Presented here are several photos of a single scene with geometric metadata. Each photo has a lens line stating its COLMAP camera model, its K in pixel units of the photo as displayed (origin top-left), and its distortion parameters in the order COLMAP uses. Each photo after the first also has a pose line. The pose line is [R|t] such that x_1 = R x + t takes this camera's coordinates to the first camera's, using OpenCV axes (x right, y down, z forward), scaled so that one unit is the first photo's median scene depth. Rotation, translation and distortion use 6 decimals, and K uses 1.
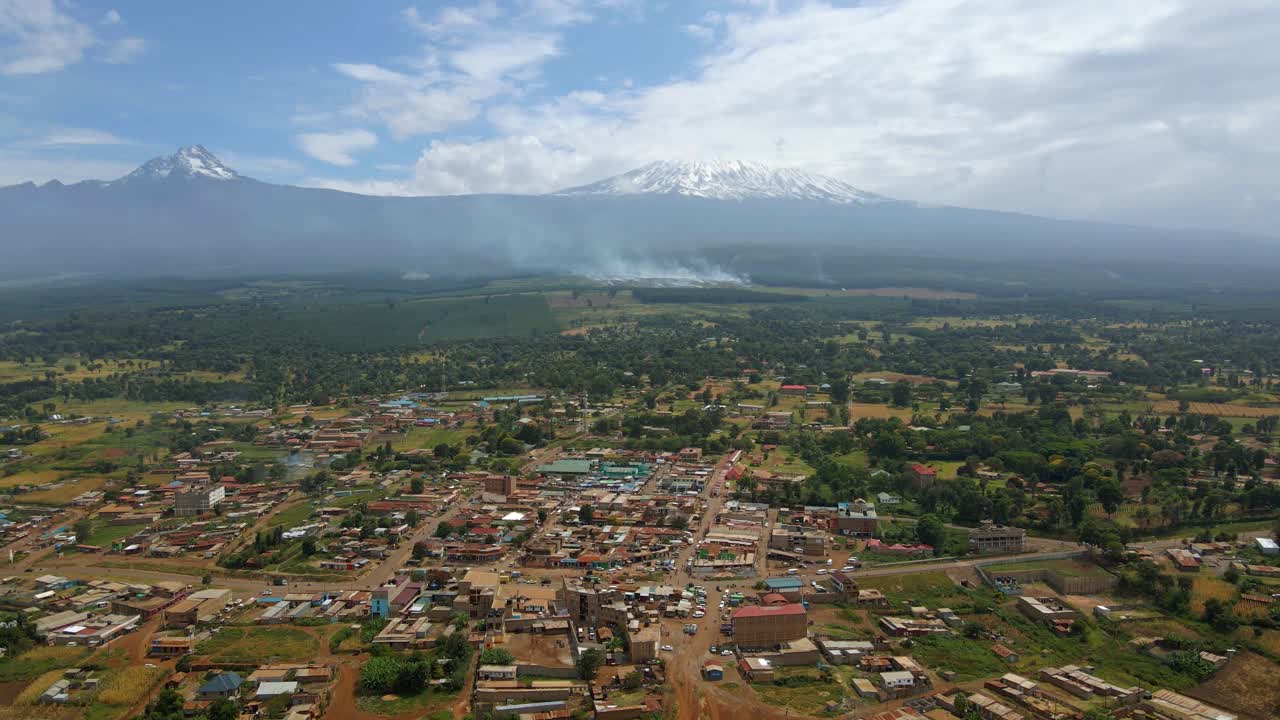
lens RADIAL K [[945.2, 0, 640.0], [0, 945.2, 360.0], [0, 0, 1]] dist [-0.003201, 0.031114]
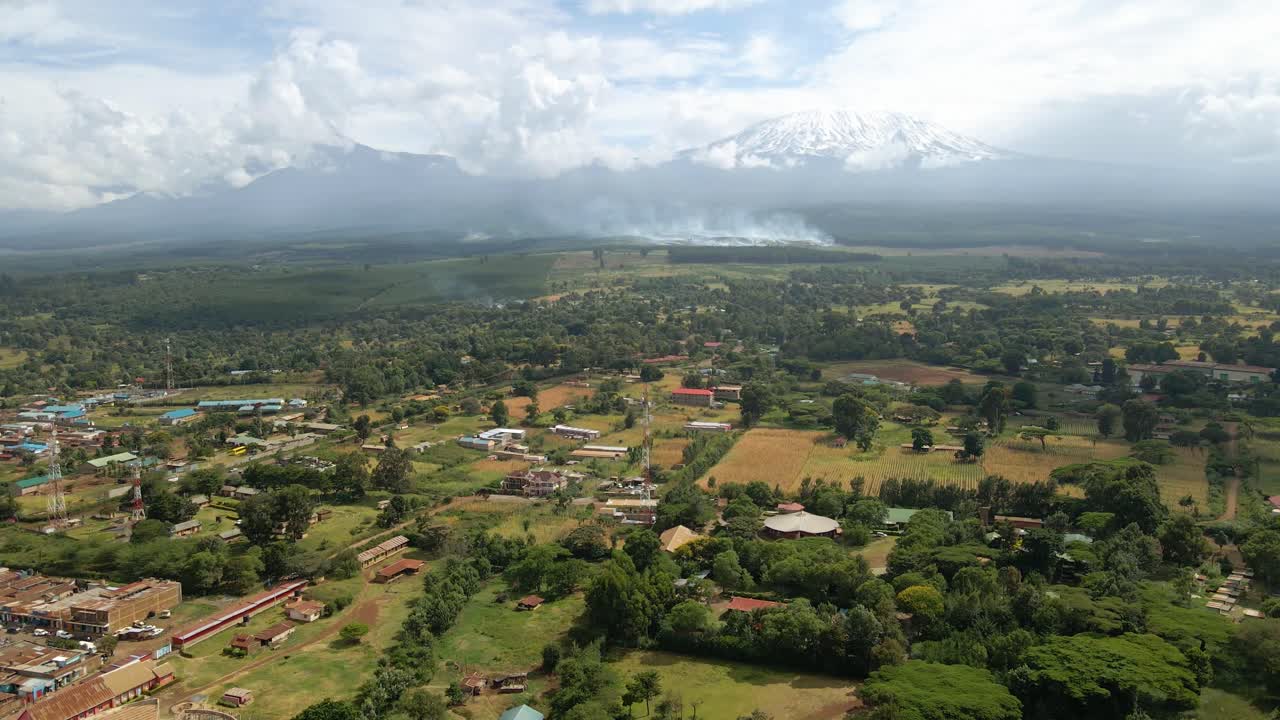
lens RADIAL K [[945.2, 0, 640.0], [0, 945.2, 360.0], [0, 0, 1]] dist [-0.003201, 0.031114]
pose [[0.991512, 0.009839, -0.129642, 0.046182], [-0.005262, 0.999352, 0.035605, -0.002612], [0.129909, -0.034621, 0.990921, 0.092188]]
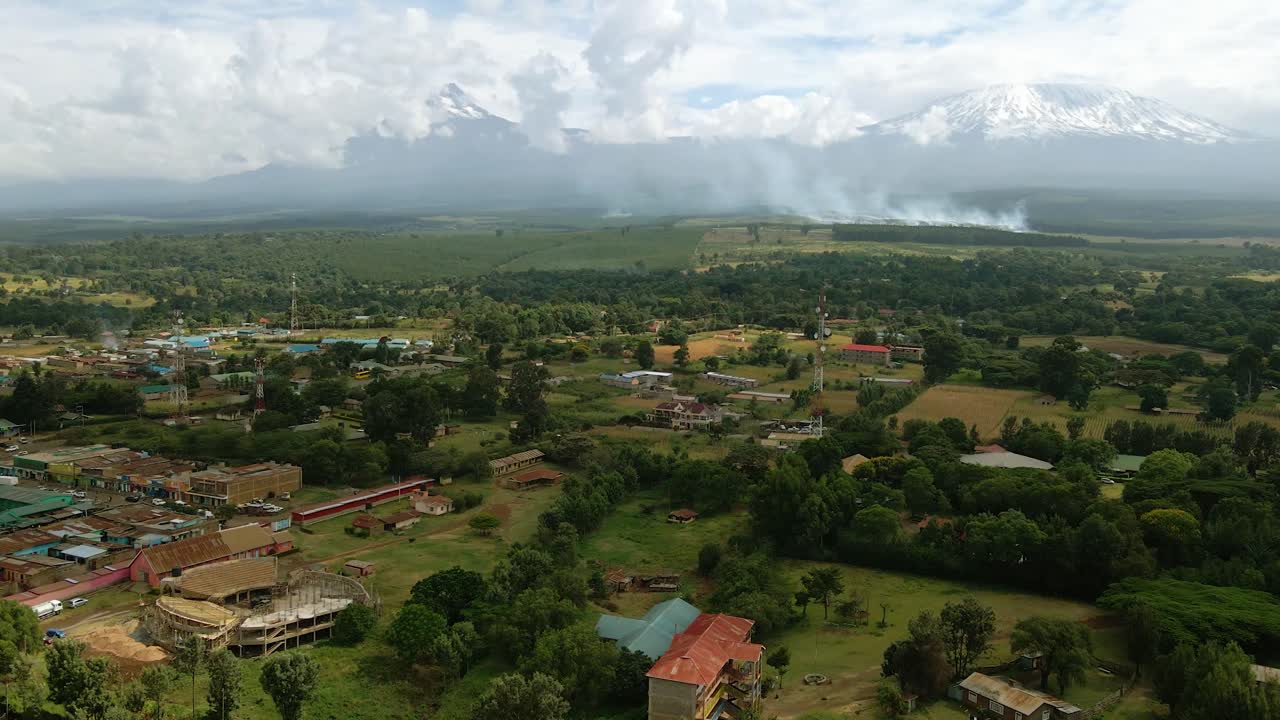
lens RADIAL K [[1058.7, 0, 640.0], [0, 1058.7, 360.0], [0, 0, 1]] dist [-0.008895, 0.051264]
pose [[0.961737, 0.052925, -0.268812, 0.044538], [-0.044799, 0.998337, 0.036280, 0.004487], [0.270286, -0.022850, 0.962509, 0.094024]]
